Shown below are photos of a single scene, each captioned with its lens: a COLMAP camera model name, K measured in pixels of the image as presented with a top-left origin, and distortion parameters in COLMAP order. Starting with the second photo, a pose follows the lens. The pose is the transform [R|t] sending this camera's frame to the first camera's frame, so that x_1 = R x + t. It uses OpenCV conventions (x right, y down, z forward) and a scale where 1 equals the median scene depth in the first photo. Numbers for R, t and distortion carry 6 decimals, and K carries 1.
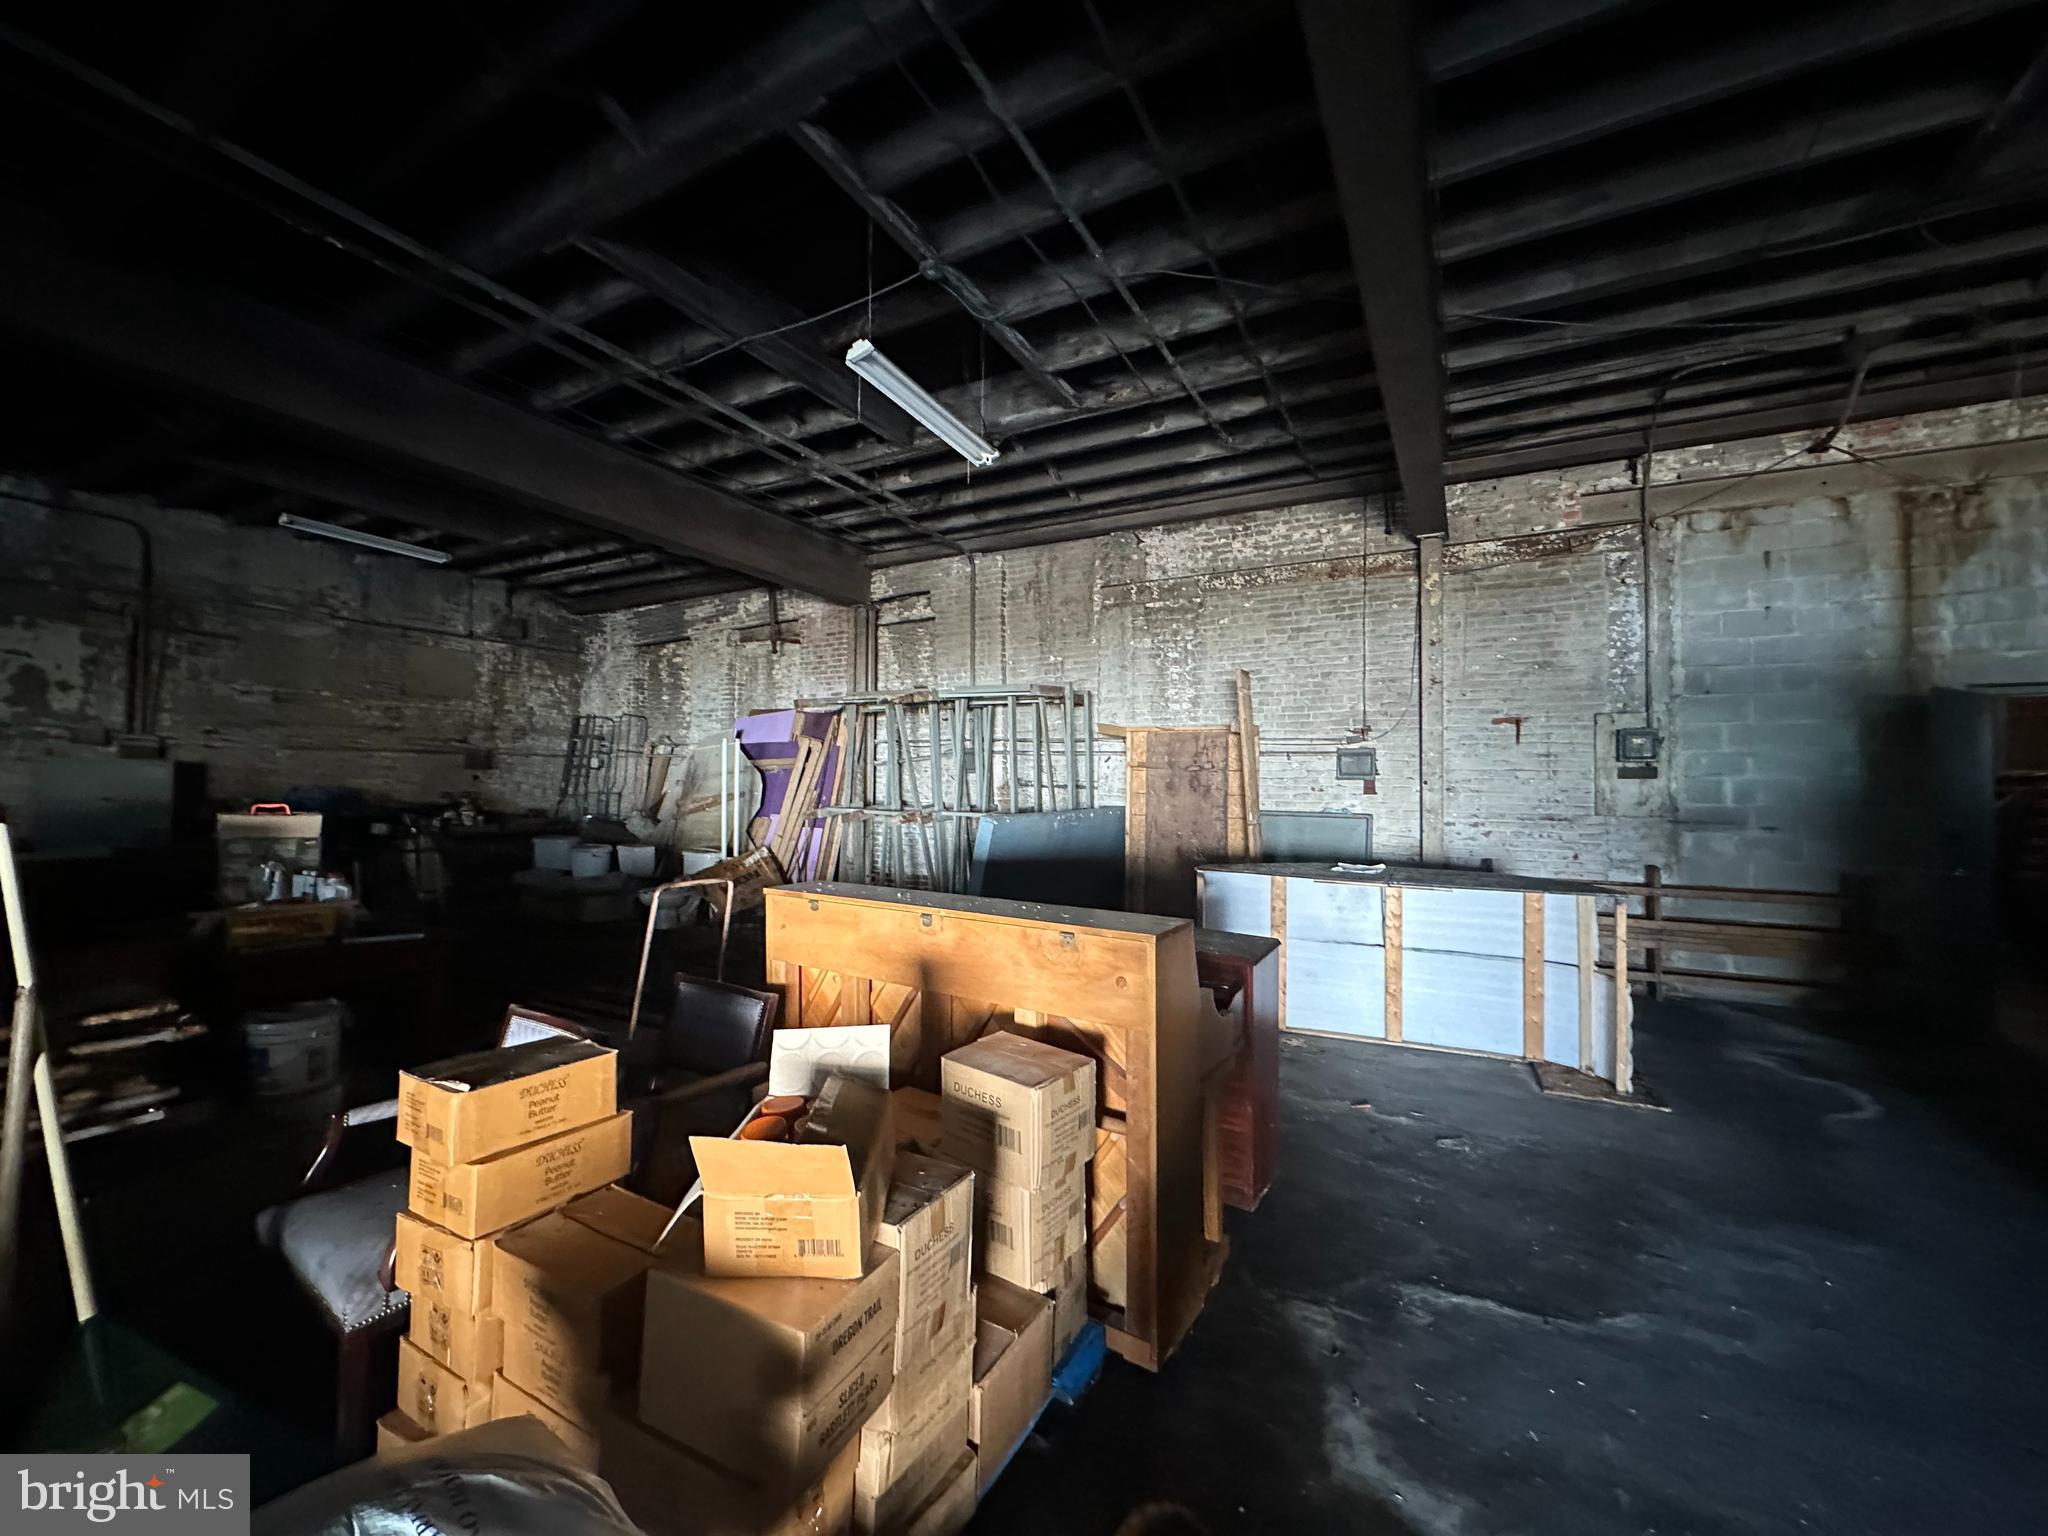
lens RADIAL K [[811.5, 0, 1022.7], [0, 811.5, 765.9], [0, 0, 1]] dist [-0.003791, 0.000373]
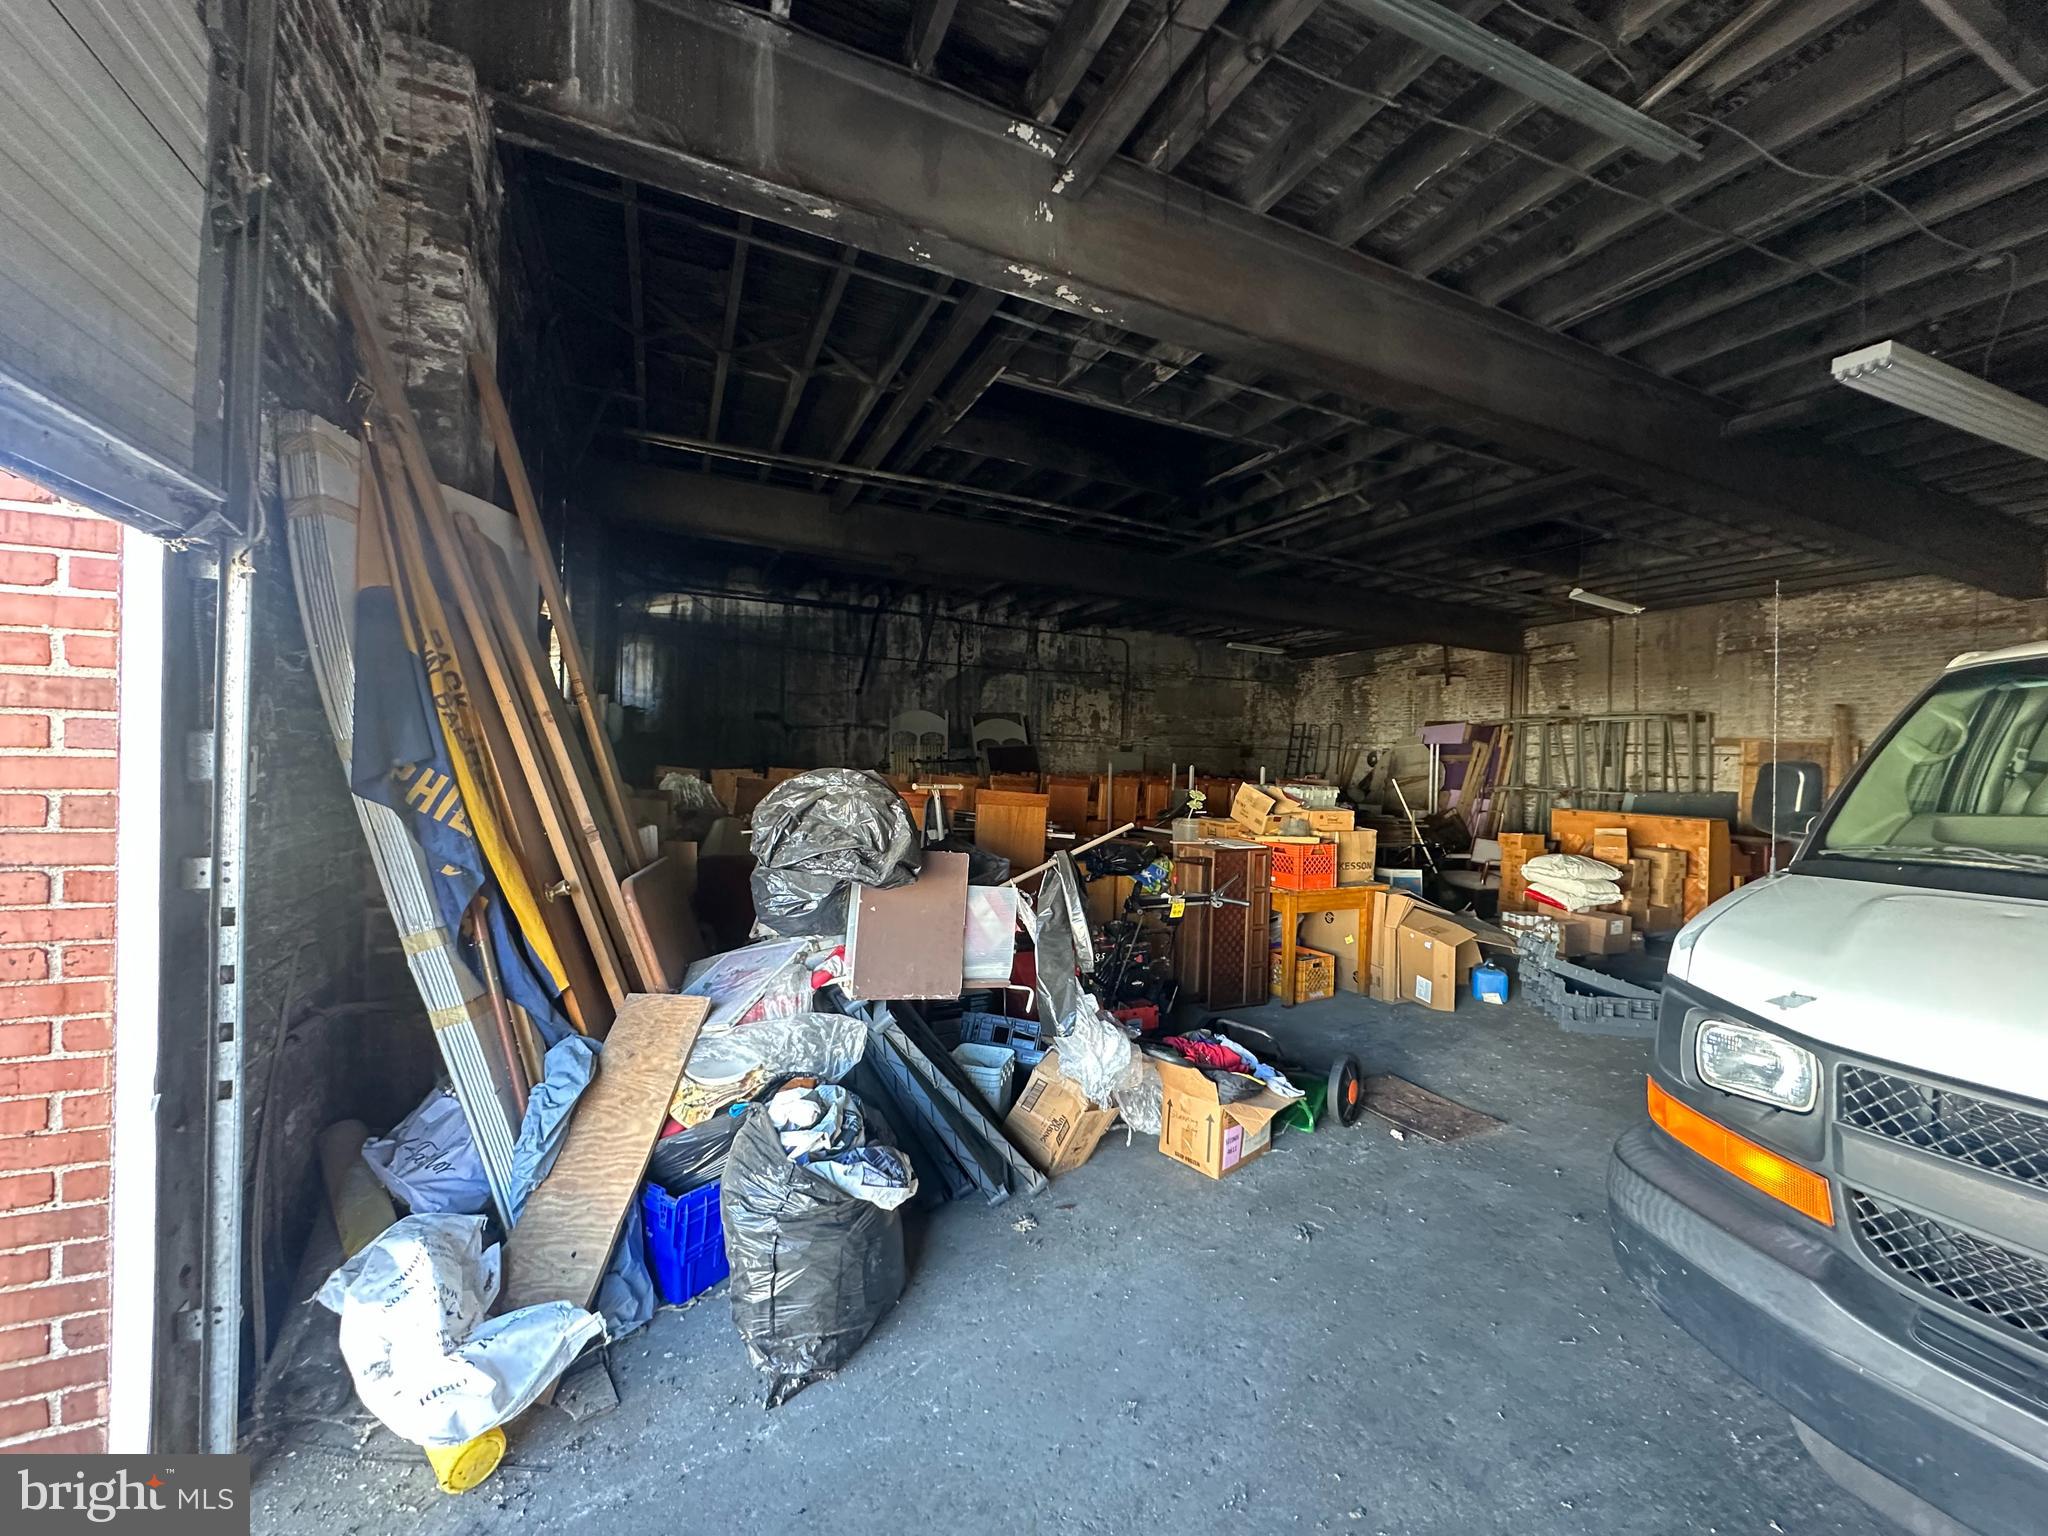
lens RADIAL K [[811.5, 0, 1023.7], [0, 811.5, 766.2], [0, 0, 1]] dist [-0.003791, 0.000373]
pose [[0.798322, 0.020441, -0.601884, -0.027444], [-0.006752, 0.999665, 0.024995, -0.025261], [0.602193, -0.015890, 0.798193, -0.966517]]
